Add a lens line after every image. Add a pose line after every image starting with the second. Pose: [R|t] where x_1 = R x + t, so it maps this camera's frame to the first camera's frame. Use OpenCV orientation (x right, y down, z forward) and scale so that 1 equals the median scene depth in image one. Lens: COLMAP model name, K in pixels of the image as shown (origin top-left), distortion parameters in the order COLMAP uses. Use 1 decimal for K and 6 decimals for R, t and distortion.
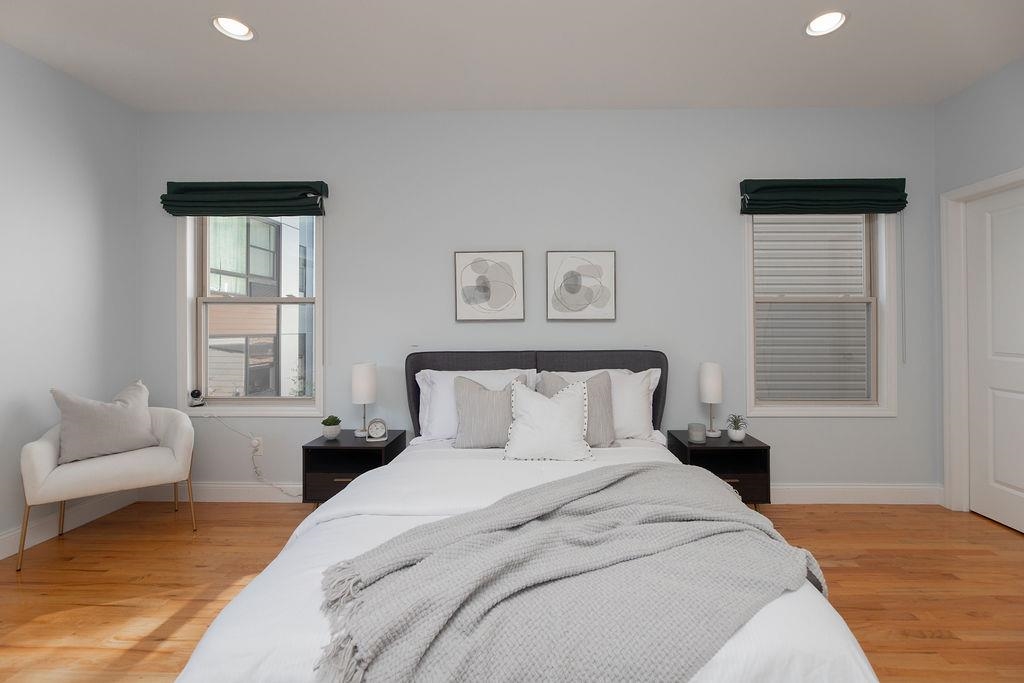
lens RADIAL K [[425.5, 0, 514.5], [0, 425.5, 327.9], [0, 0, 1]] dist [-0.003046, -0.000231]
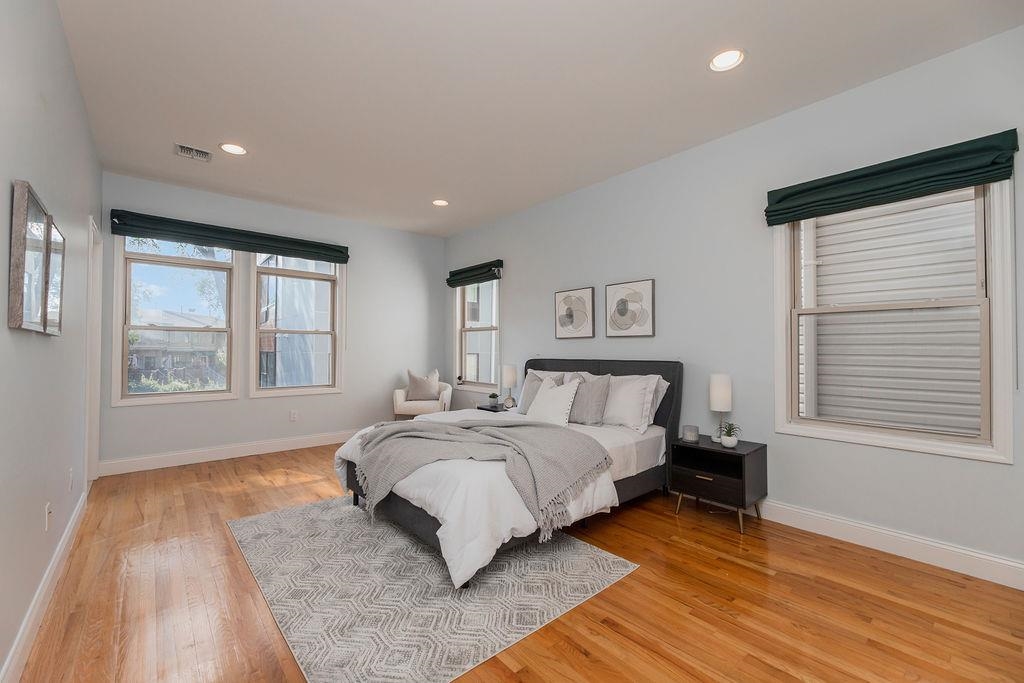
lens RADIAL K [[425.1, 0, 500.4], [0, 425.1, 350.3], [0, 0, 1]] dist [0.000466, 0.000210]
pose [[0.644781, 0.006847, -0.764337, 0.883523], [-0.003402, 0.999976, 0.006087, 0.016560], [0.764360, -0.001324, 0.644789, -0.113729]]
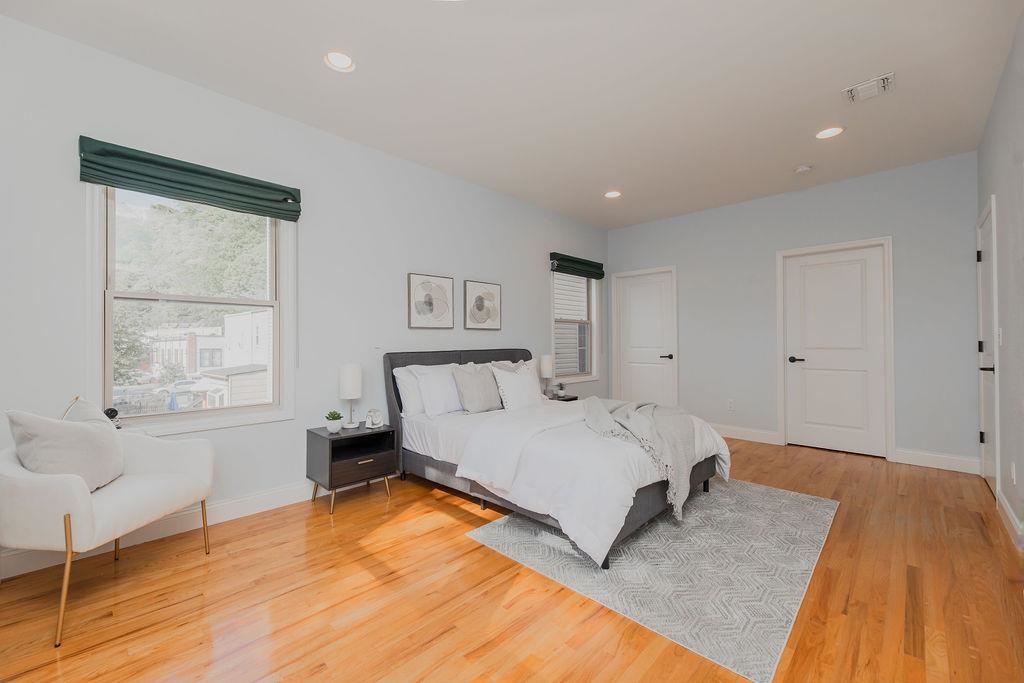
lens RADIAL K [[420.0, 0, 510.7], [0, 420.0, 332.8], [0, 0, 1]] dist [0.000689, 0.000073]
pose [[0.687398, 0.015068, 0.726125, -0.842409], [-0.008095, 0.999882, -0.013085, 0.013084], [-0.726236, 0.003117, 0.687438, -0.075692]]
